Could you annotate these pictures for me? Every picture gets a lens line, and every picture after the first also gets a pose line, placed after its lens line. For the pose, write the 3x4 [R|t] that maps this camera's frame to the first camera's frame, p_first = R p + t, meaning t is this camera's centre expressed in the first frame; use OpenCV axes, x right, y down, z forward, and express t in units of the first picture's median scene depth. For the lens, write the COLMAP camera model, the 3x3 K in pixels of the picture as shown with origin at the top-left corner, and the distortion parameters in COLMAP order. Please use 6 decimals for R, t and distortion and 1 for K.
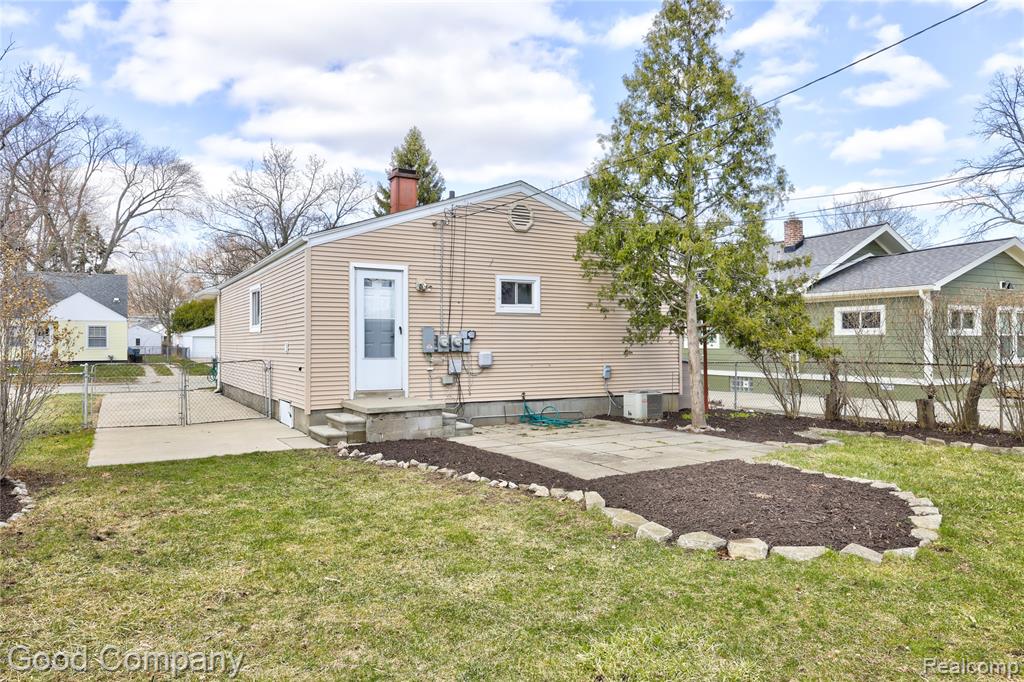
lens RADIAL K [[719.2, 0, 513.1], [0, 719.2, 335.7], [0, 0, 1]] dist [-0.023148, -0.009138]
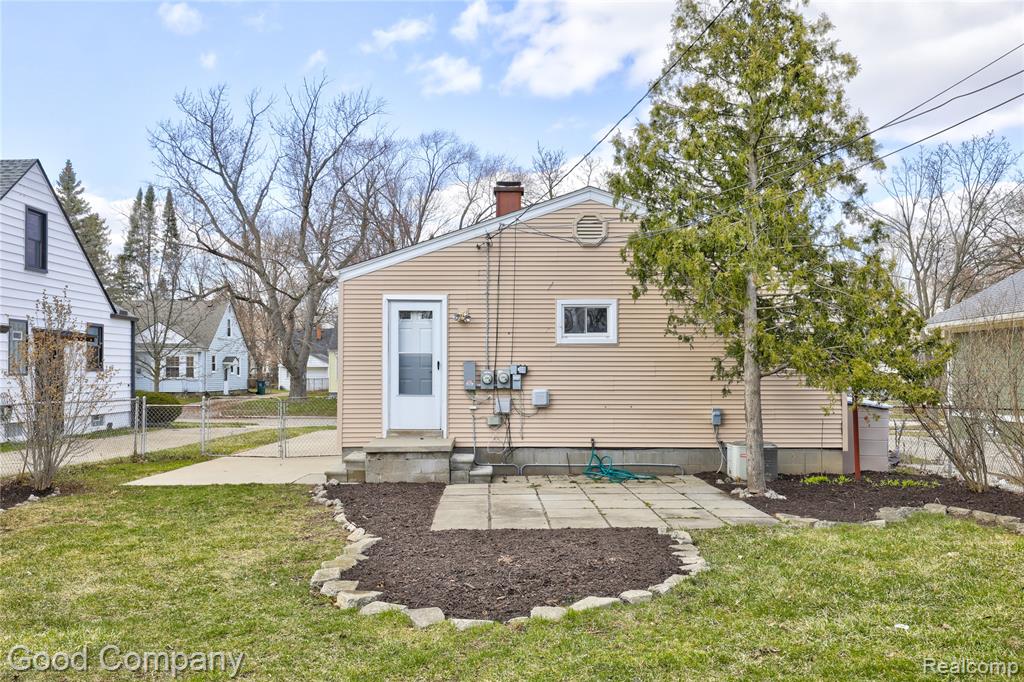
lens RADIAL K [[940.1, 0, 512.3], [0, 940.1, 347.4], [0, 0, 1]] dist [-0.008821, -0.003766]
pose [[0.851900, -0.013443, -0.523532, 0.535355], [0.004073, 0.999810, -0.019046, -0.006922], [0.523689, 0.014093, 0.851793, 0.019723]]
